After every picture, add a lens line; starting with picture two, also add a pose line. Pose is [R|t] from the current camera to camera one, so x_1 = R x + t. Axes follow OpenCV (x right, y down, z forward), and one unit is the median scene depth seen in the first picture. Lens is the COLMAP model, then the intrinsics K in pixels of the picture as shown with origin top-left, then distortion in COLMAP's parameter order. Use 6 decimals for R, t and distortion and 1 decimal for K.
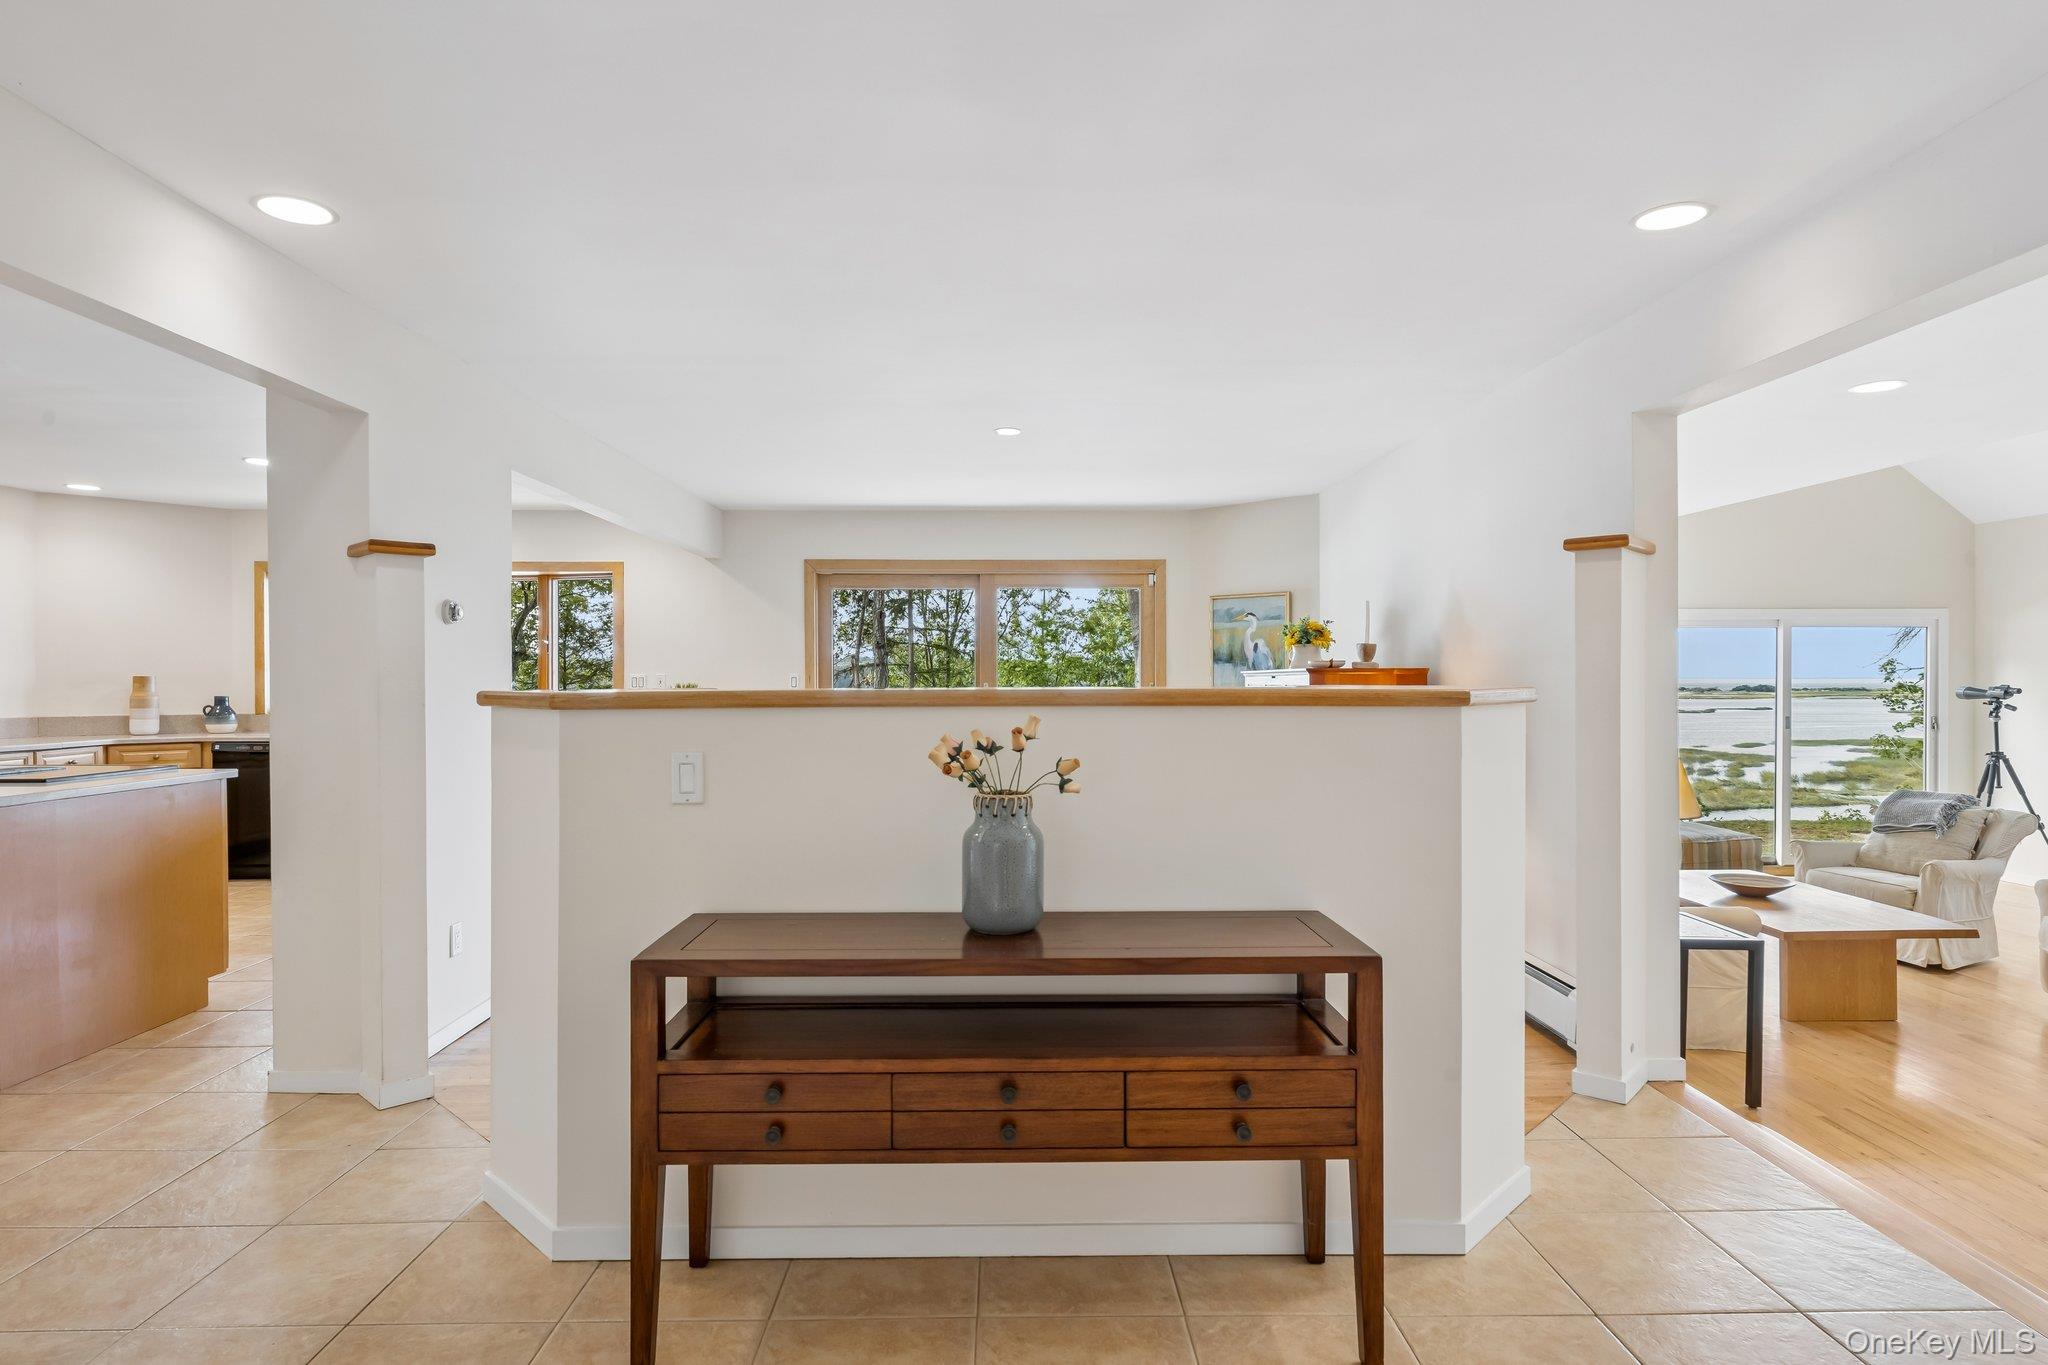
lens RADIAL K [[1076.2, 0, 1025.8], [0, 1076.2, 690.8], [0, 0, 1]] dist [-0.001158, 0.000101]
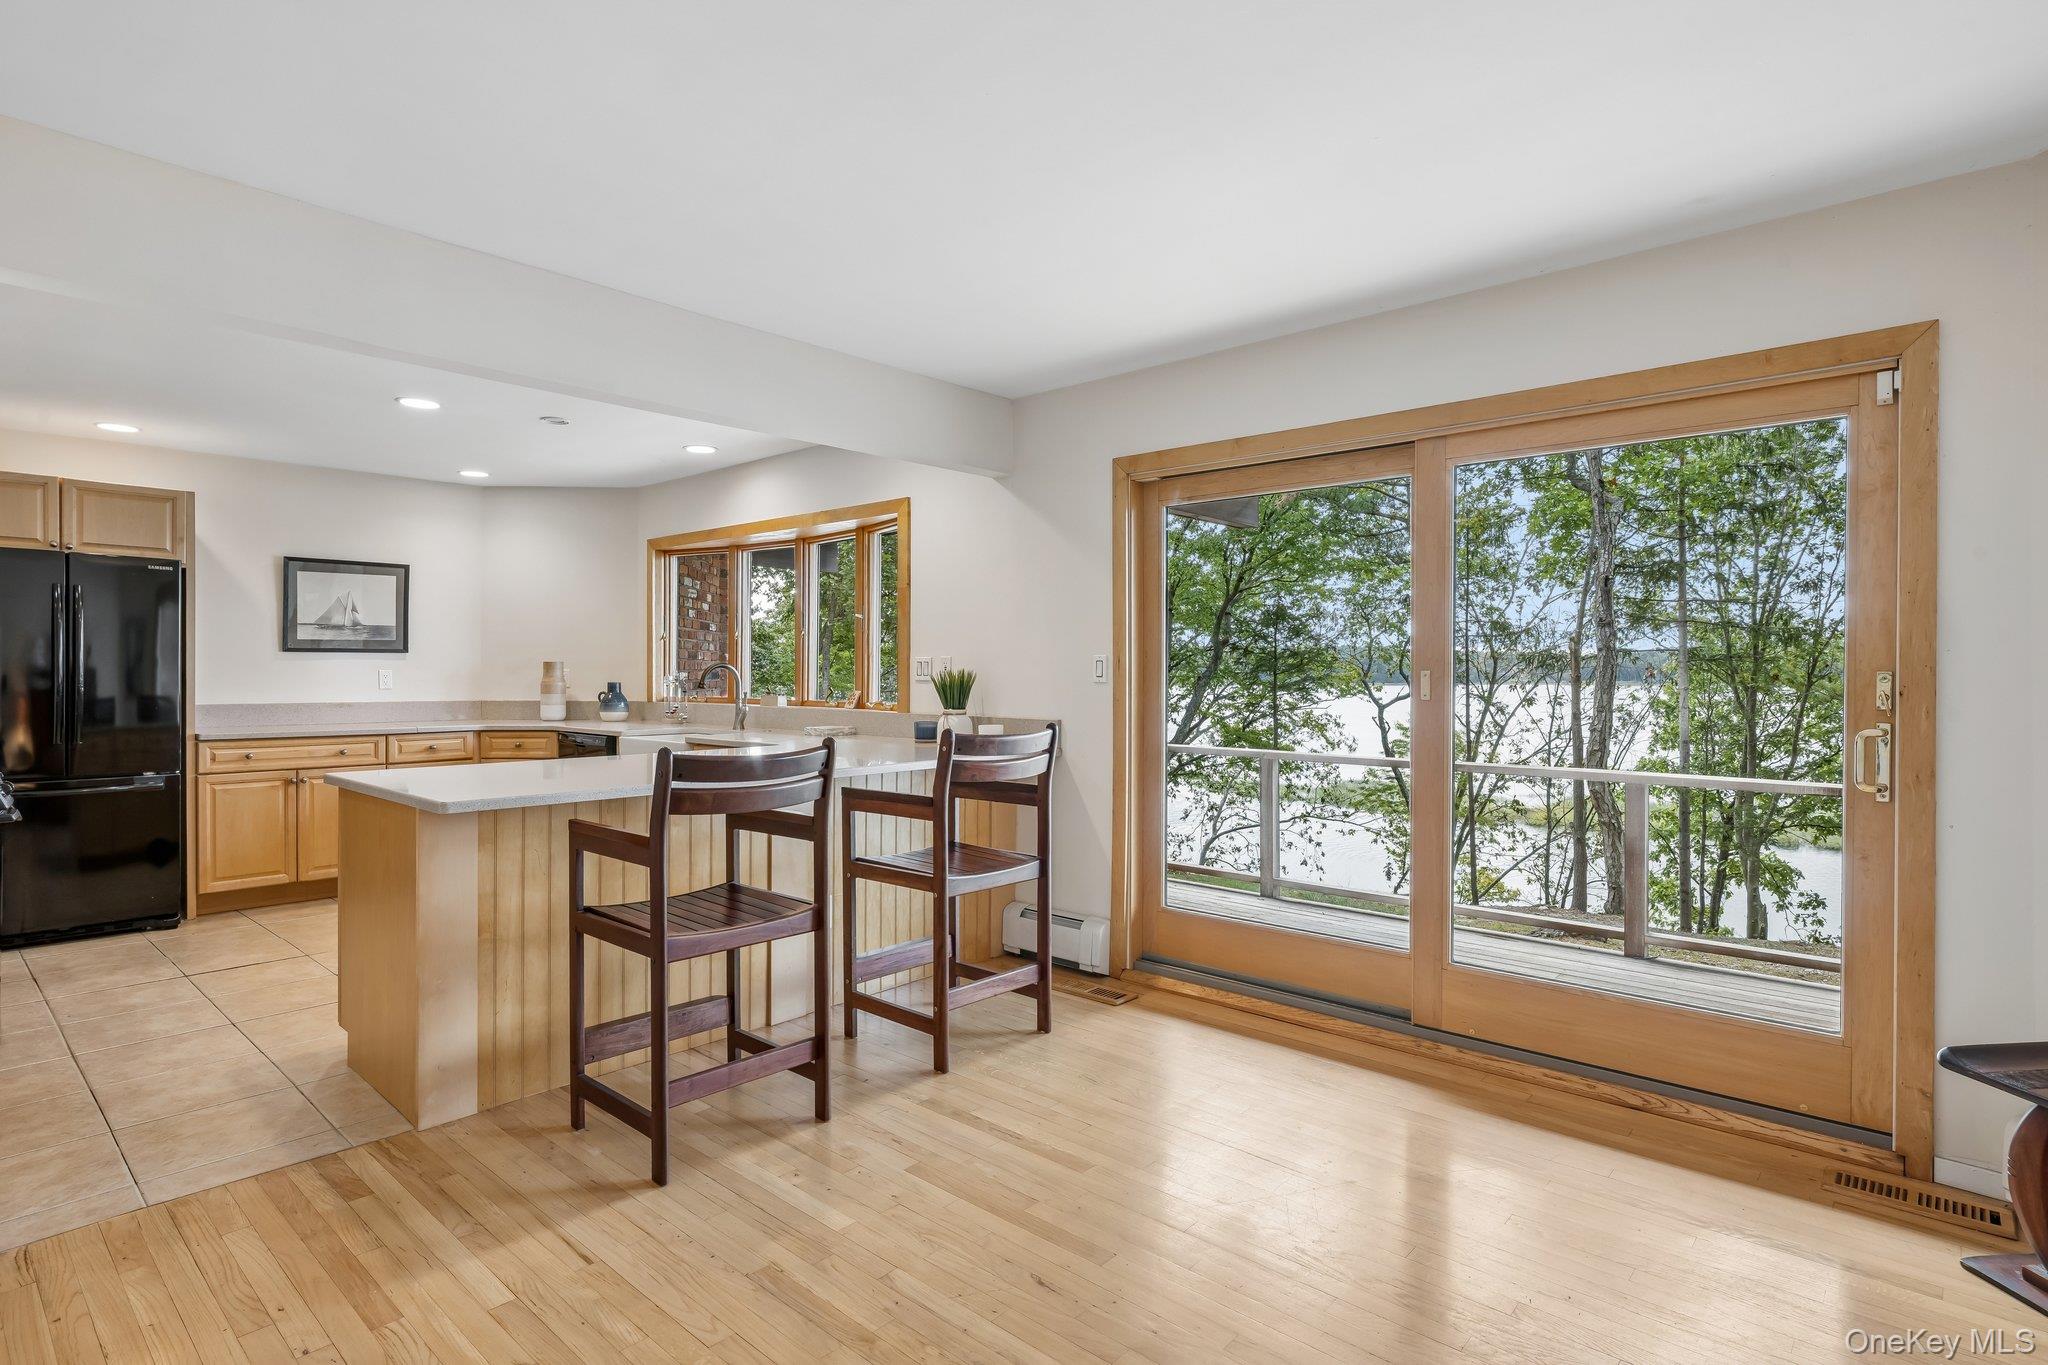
lens RADIAL K [[1043.1, 0, 1029.6], [0, 1043.1, 674.1], [0, 0, 1]] dist [0.003126, 0.000675]
pose [[0.732338, 0.005002, -0.680923, 0.152658], [-0.010030, 0.999944, -0.003442, -0.002929], [0.680868, 0.009350, 0.732347, 0.576921]]
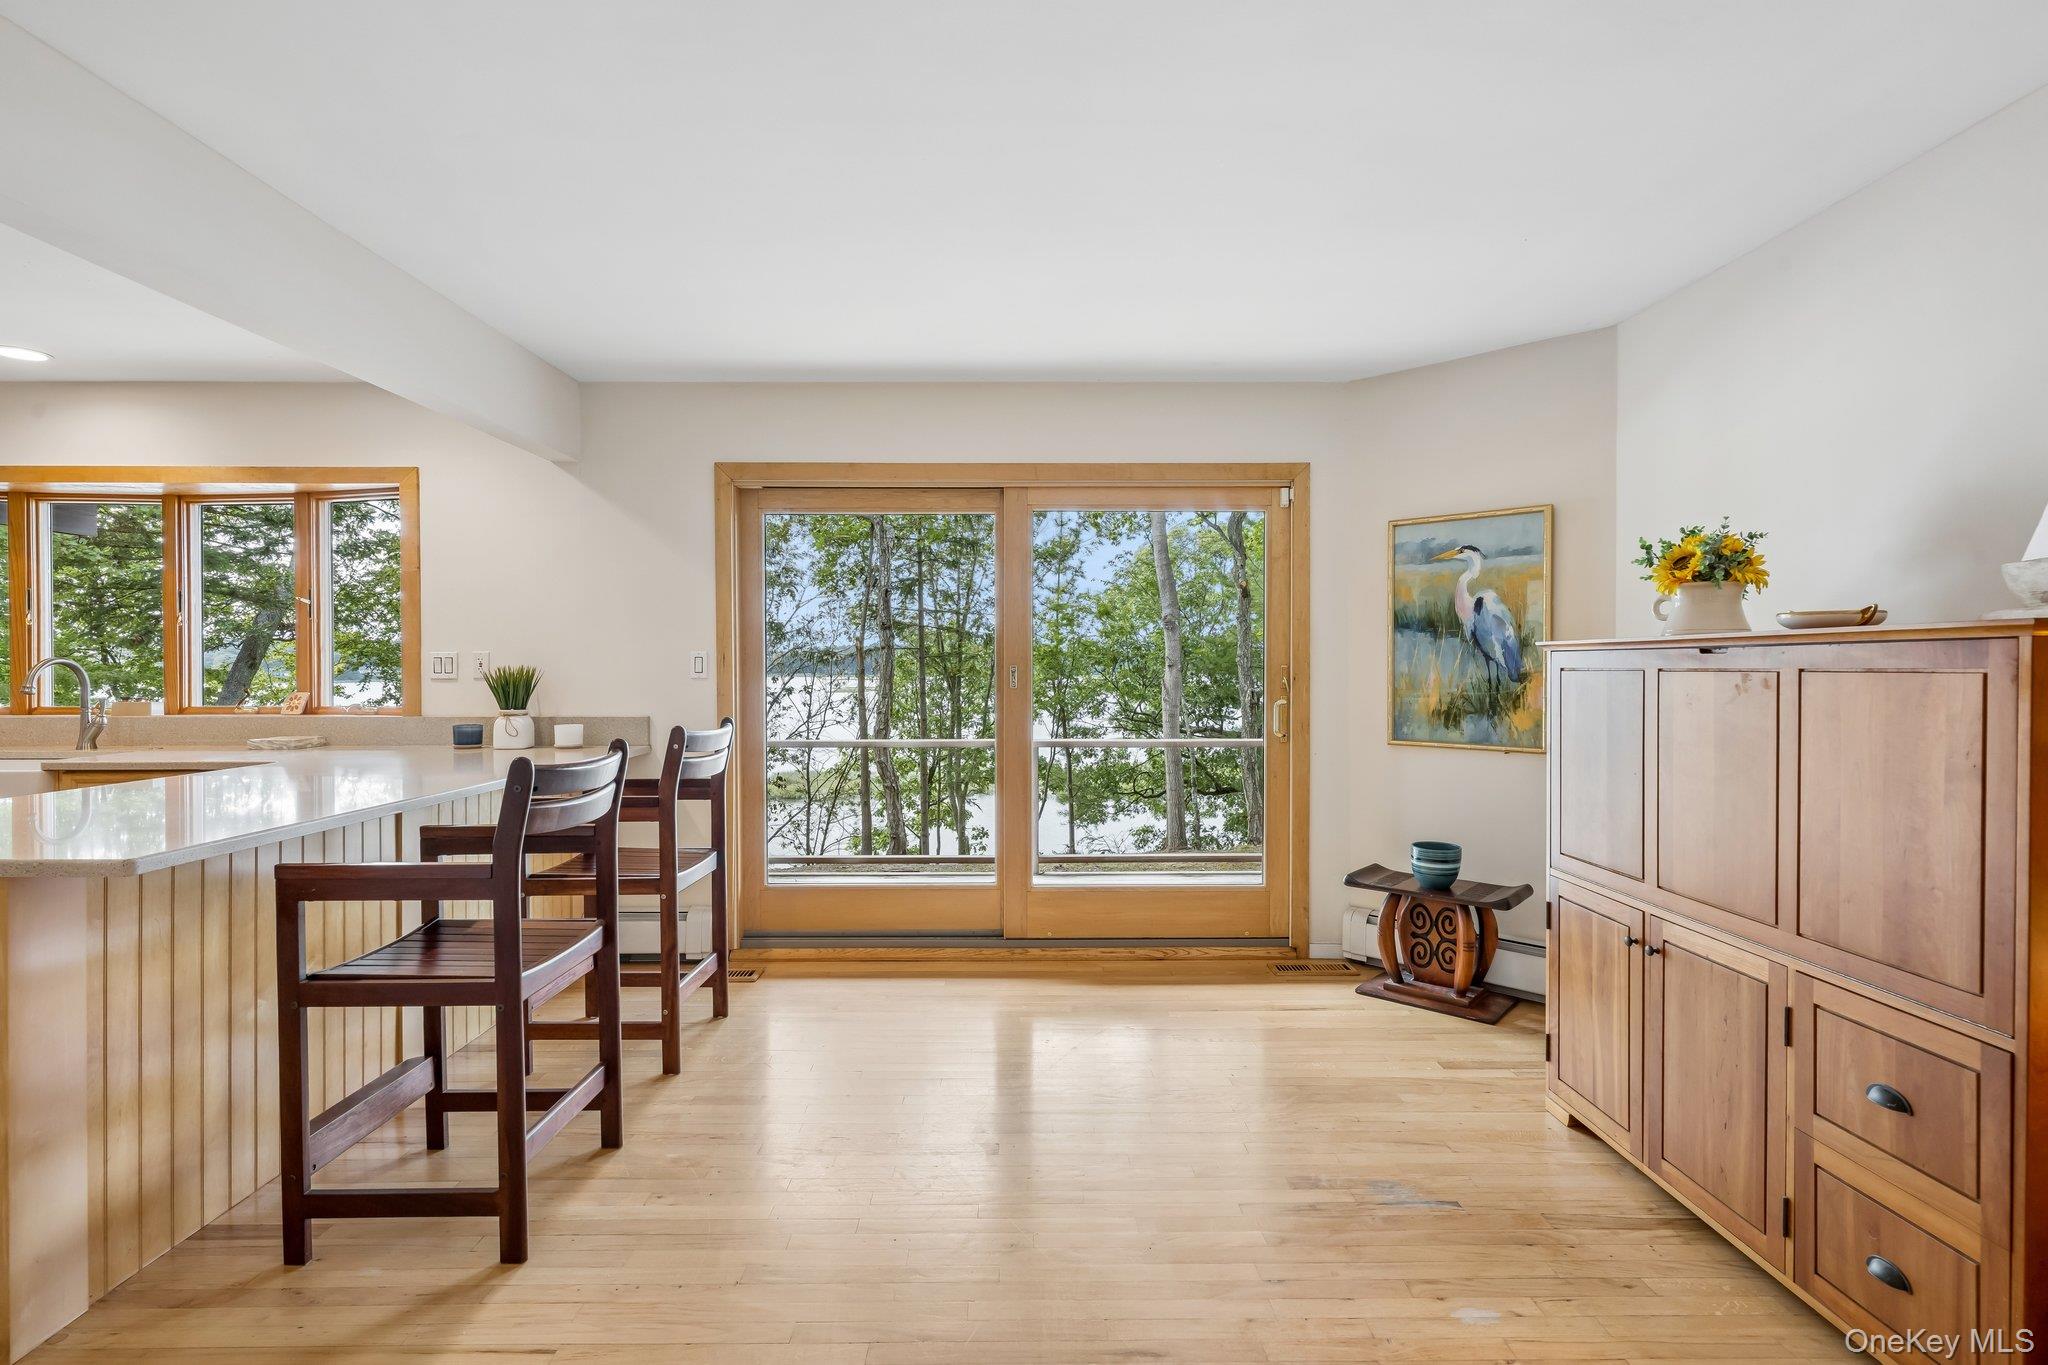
lens RADIAL K [[980.6, 0, 1025.3], [0, 980.6, 673.5], [0, 0, 1]] dist [0.002590, -0.001009]
pose [[0.999973, 0.000094, -0.007329, -0.027691], [-0.000112, 0.999997, -0.002346, -0.001940], [0.007329, 0.002346, 0.999970, 0.465937]]
